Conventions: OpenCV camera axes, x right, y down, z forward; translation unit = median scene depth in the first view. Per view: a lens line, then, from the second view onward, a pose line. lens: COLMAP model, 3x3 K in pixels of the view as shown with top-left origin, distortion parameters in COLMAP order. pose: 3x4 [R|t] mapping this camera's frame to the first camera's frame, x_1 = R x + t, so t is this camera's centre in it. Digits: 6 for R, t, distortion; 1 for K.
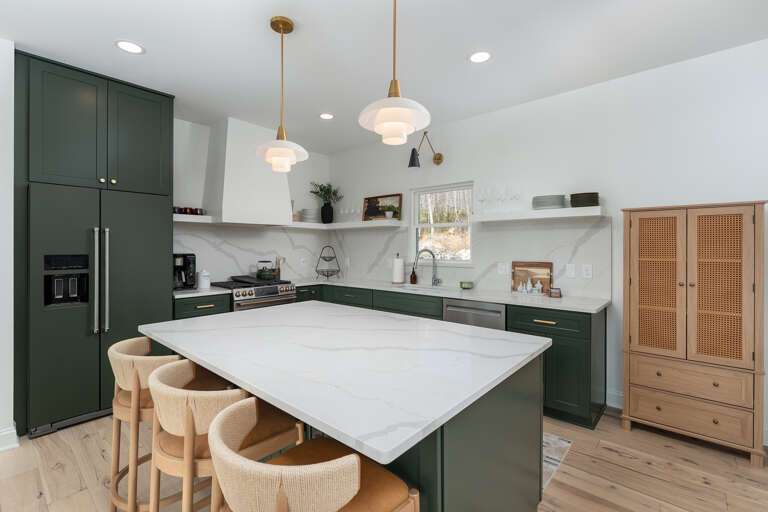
lens RADIAL K [[350.4, 0, 383.6], [0, 350.4, 246.8], [0, 0, 1]] dist [-0.000986, -0.000144]
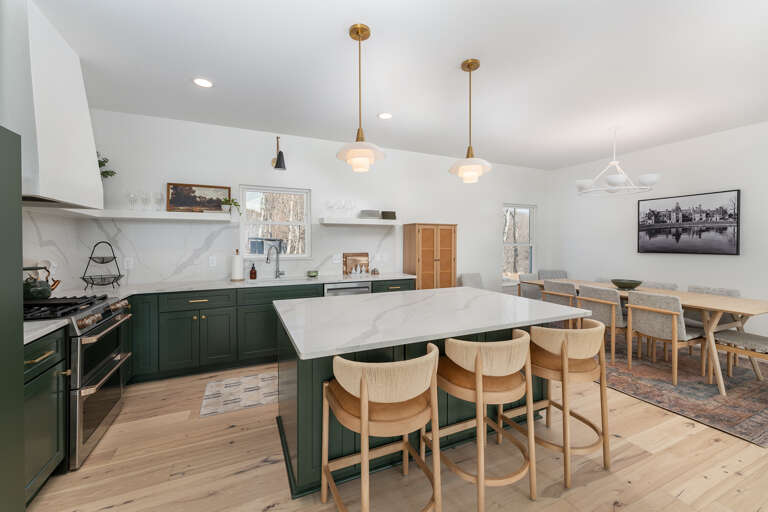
lens RADIAL K [[307.2, 0, 383.3], [0, 307.2, 246.7], [0, 0, 1]] dist [0.001204, -0.000014]
pose [[0.416208, -0.015470, 0.909138, -0.644249], [-0.001891, 0.999838, 0.017880, -0.005948], [-0.909267, -0.009161, 0.416112, 0.319635]]
